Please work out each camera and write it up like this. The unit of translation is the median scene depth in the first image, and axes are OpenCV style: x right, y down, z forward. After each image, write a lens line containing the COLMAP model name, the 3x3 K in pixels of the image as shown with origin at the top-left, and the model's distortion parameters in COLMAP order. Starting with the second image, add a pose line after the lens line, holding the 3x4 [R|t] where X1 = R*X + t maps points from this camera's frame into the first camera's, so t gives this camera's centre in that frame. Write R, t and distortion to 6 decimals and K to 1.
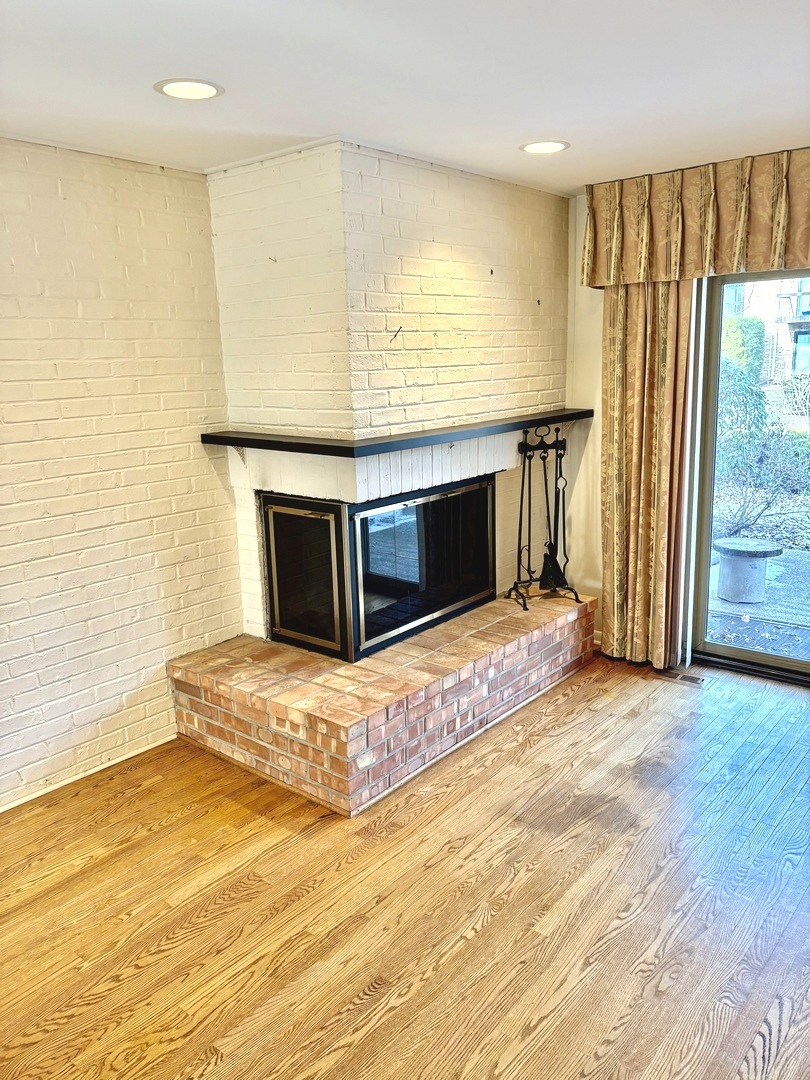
lens RADIAL K [[816.0, 0, 400.9], [0, 816.0, 533.7], [0, 0, 1]] dist [0.044626, -0.045341]
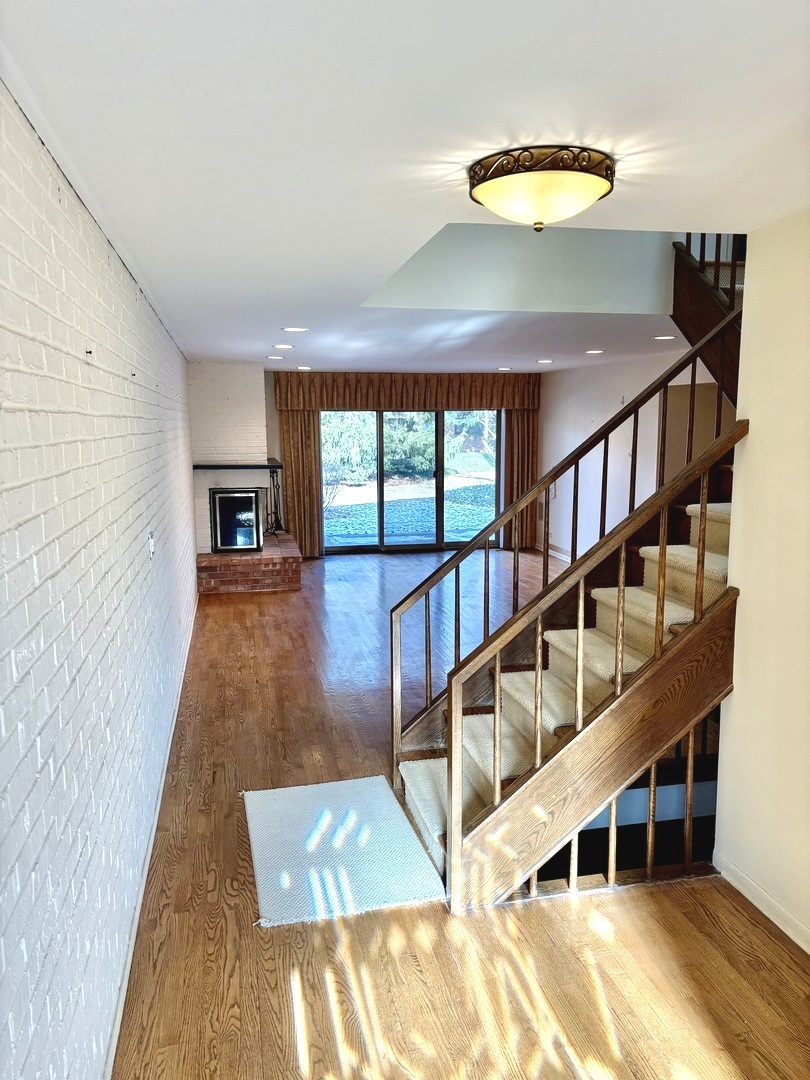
lens RADIAL K [[816.0, 0, 410.9], [0, 816.0, 540.6], [0, 0, 1]] dist [0.044626, -0.045341]
pose [[0.613224, -0.084273, 0.785401, -1.859347], [0.155404, 0.987732, -0.015354, 0.245439], [-0.774471, 0.131470, 0.618797, -1.010084]]
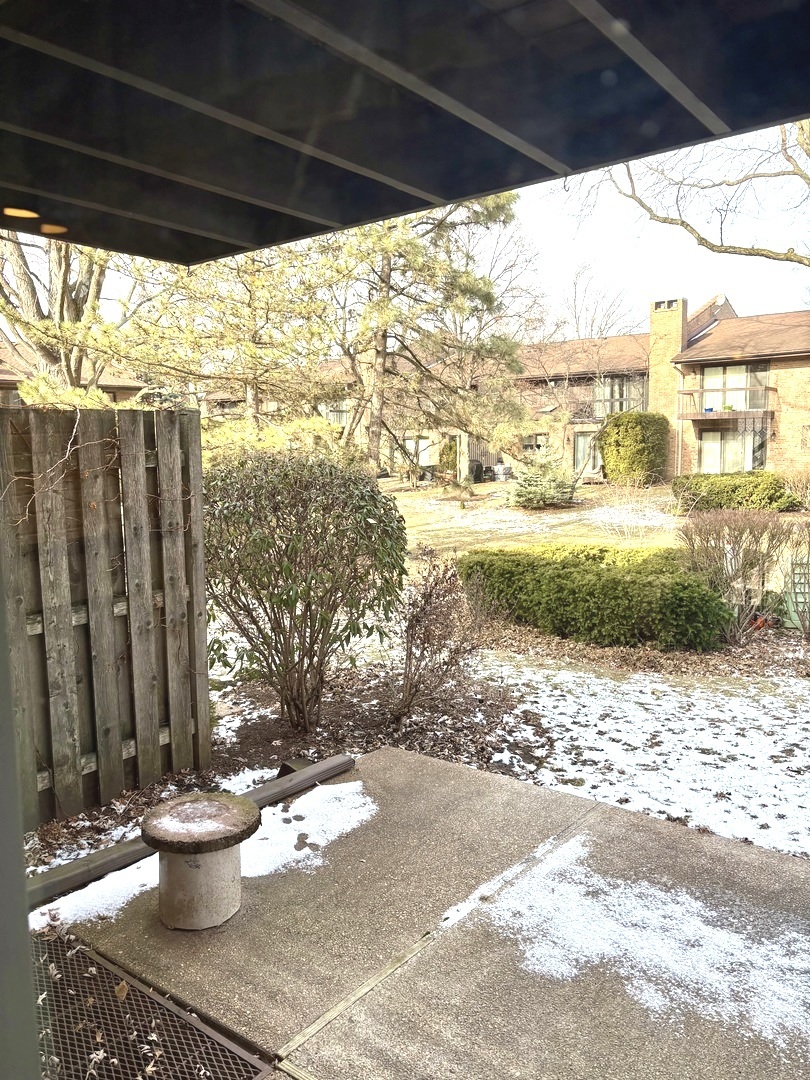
lens RADIAL K [[816.0, 0, 406.0], [0, 816.0, 538.8], [0, 0, 1]] dist [0.044626, -0.045341]
pose [[0.998643, 0.013829, 0.050212, 0.826993], [-0.008955, 0.995339, -0.096019, -0.195127], [-0.051306, 0.095439, 0.994112, 0.670441]]
